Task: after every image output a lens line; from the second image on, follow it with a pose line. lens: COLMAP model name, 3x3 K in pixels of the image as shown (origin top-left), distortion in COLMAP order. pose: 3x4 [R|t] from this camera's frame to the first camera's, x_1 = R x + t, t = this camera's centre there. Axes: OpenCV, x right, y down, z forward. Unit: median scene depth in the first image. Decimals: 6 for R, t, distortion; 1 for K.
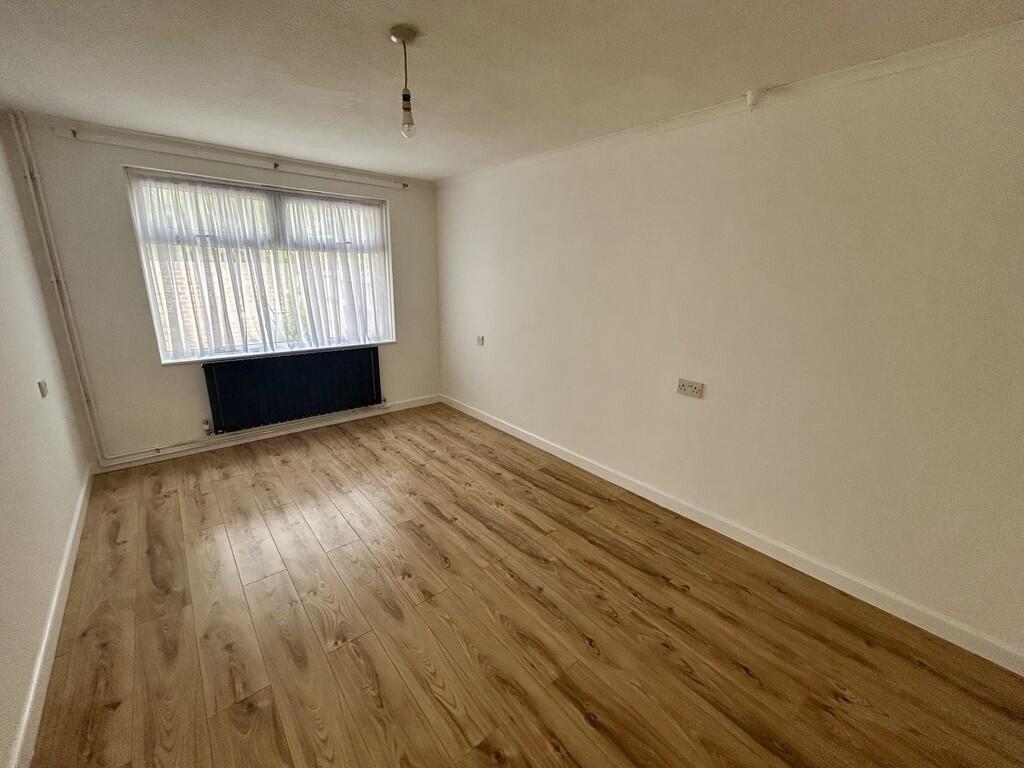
lens RADIAL K [[412.0, 0, 513.6], [0, 412.0, 384.7], [0, 0, 1]] dist [-0.005947, 0.002111]
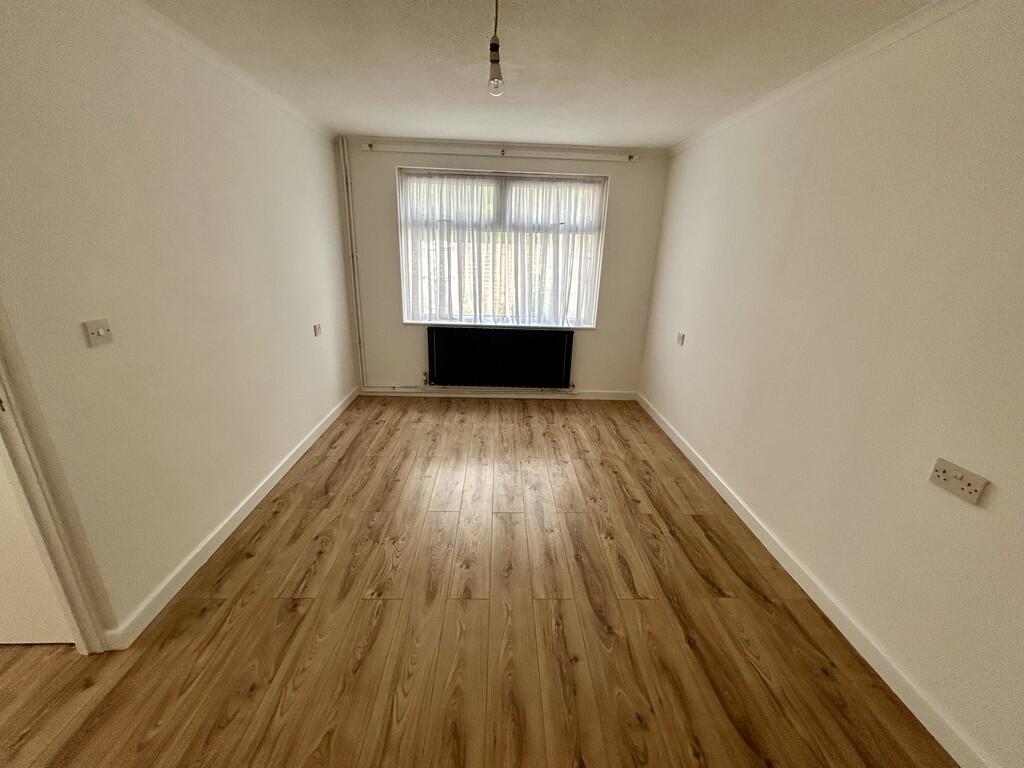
lens RADIAL K [[412.0, 0, 513.7], [0, 412.0, 384.3], [0, 0, 1]] dist [-0.005947, 0.002111]
pose [[0.778852, 0.203039, -0.593434, 0.237251], [-0.181520, 0.978632, 0.096596, -0.053341], [0.600366, 0.032486, 0.799065, 0.199466]]
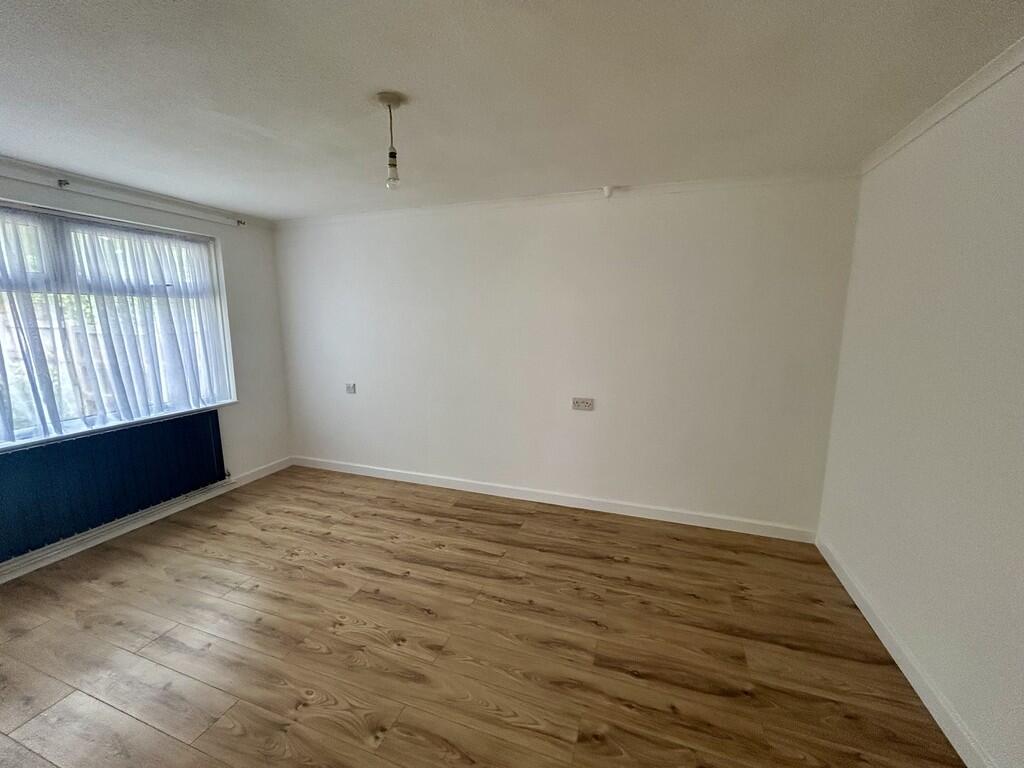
lens RADIAL K [[412.0, 0, 514.1], [0, 412.0, 384.8], [0, 0, 1]] dist [-0.005947, 0.002111]
pose [[0.861940, -0.103770, 0.496278, -0.320274], [0.152152, 0.986657, -0.057952, -0.006695], [-0.483642, 0.125460, 0.866227, 0.008387]]
